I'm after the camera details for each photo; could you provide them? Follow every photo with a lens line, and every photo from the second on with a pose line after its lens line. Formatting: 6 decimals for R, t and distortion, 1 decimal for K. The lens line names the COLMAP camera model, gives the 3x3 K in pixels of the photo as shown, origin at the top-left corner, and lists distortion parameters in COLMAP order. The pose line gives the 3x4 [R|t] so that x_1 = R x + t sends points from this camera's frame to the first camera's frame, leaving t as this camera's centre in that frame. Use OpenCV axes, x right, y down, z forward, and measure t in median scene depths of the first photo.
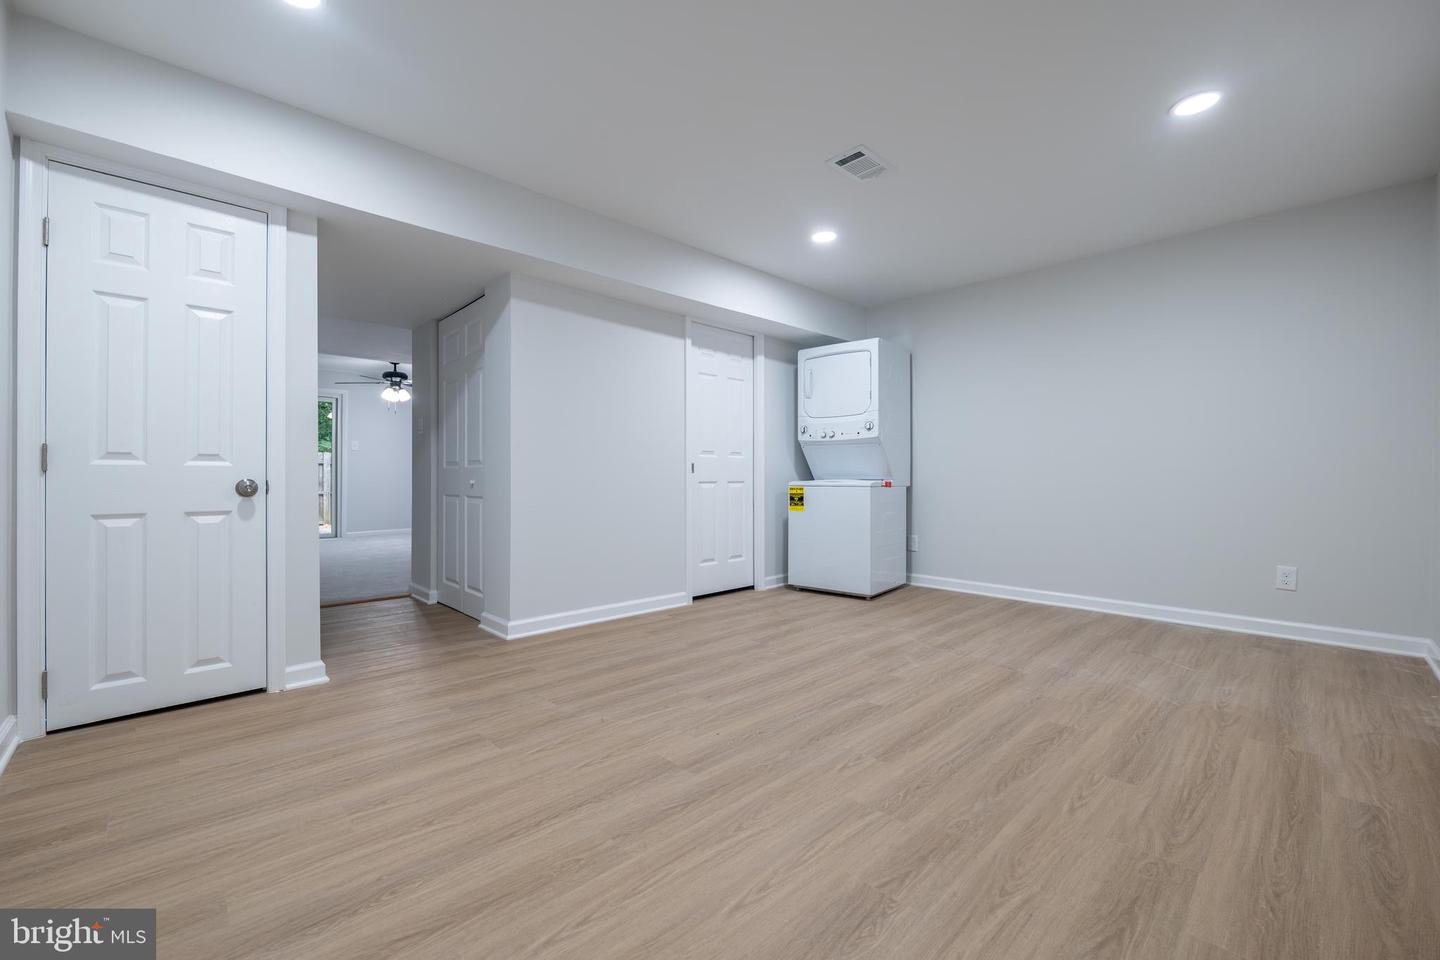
lens RADIAL K [[584.2, 0, 720.5], [0, 584.2, 475.8], [0, 0, 1]] dist [-0.009274, 0.000696]
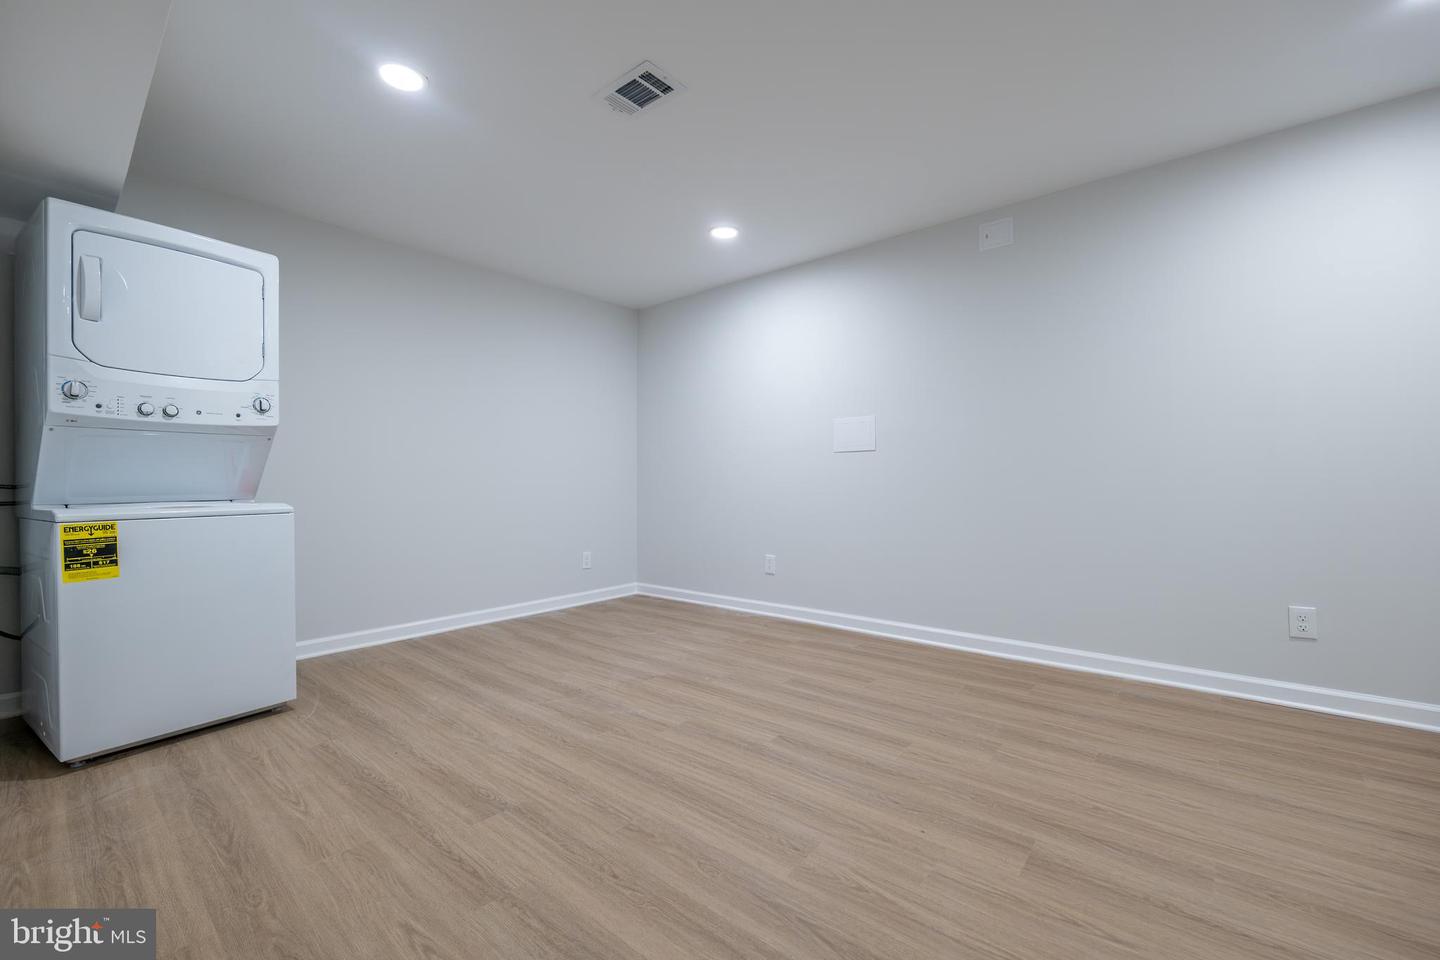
lens RADIAL K [[584.2, 0, 721.6], [0, 584.2, 482.8], [0, 0, 1]] dist [-0.009274, 0.000696]
pose [[-0.082108, -0.005572, 0.996608, -0.530290], [0.002880, 0.999979, 0.005828, -0.019585], [-0.996619, 0.003348, -0.082090, 0.936590]]
